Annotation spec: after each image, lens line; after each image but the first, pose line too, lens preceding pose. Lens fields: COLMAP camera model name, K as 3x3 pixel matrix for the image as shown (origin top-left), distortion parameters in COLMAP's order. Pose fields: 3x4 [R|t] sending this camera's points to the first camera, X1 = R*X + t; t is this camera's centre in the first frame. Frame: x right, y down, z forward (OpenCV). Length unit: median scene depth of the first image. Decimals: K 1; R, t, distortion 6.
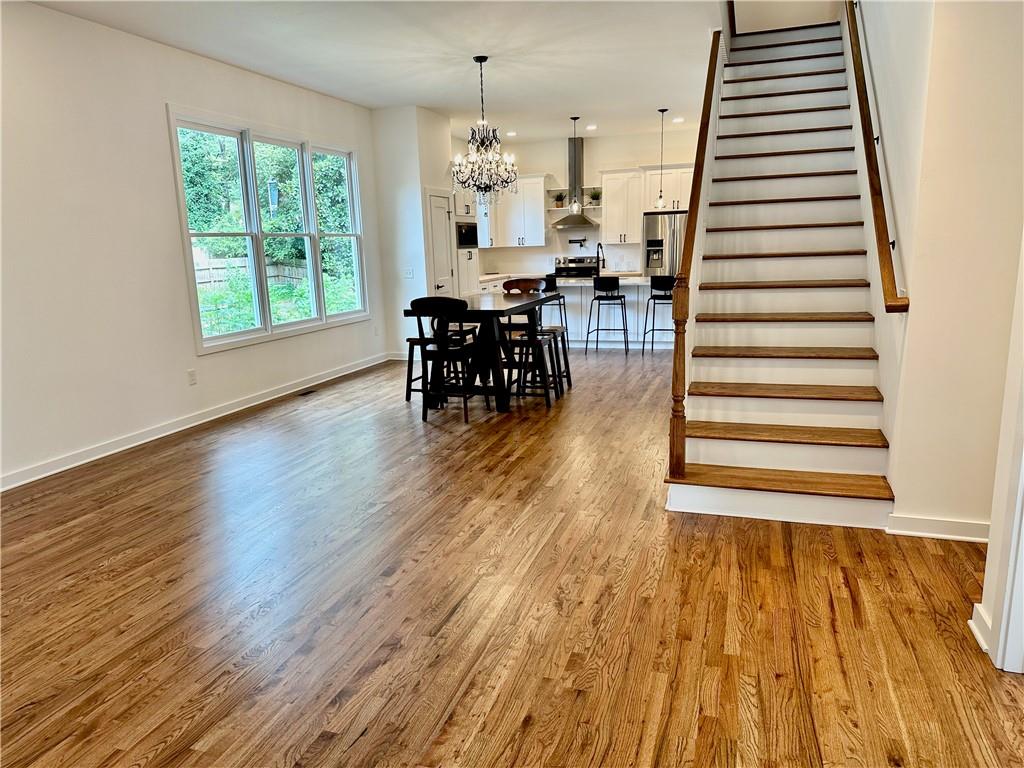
lens RADIAL K [[723.5, 0, 486.6], [0, 723.5, 404.4], [0, 0, 1]] dist [0.044595, -0.025294]
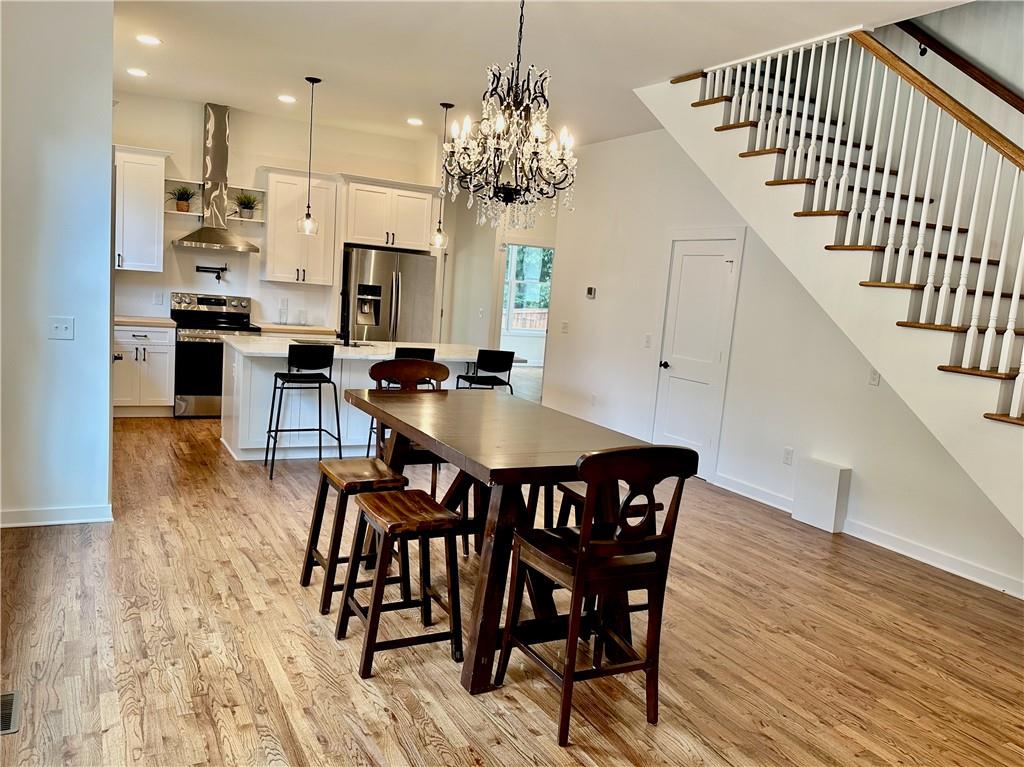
lens RADIAL K [[807.5, 0, 503.7], [0, 807.5, 402.8], [0, 0, 1]] dist [0.043968, -0.032034]
pose [[0.660801, -0.028839, 0.750007, -0.641551], [0.064763, 0.997726, -0.018695, -0.233821], [-0.747762, 0.060926, 0.661166, 1.025006]]
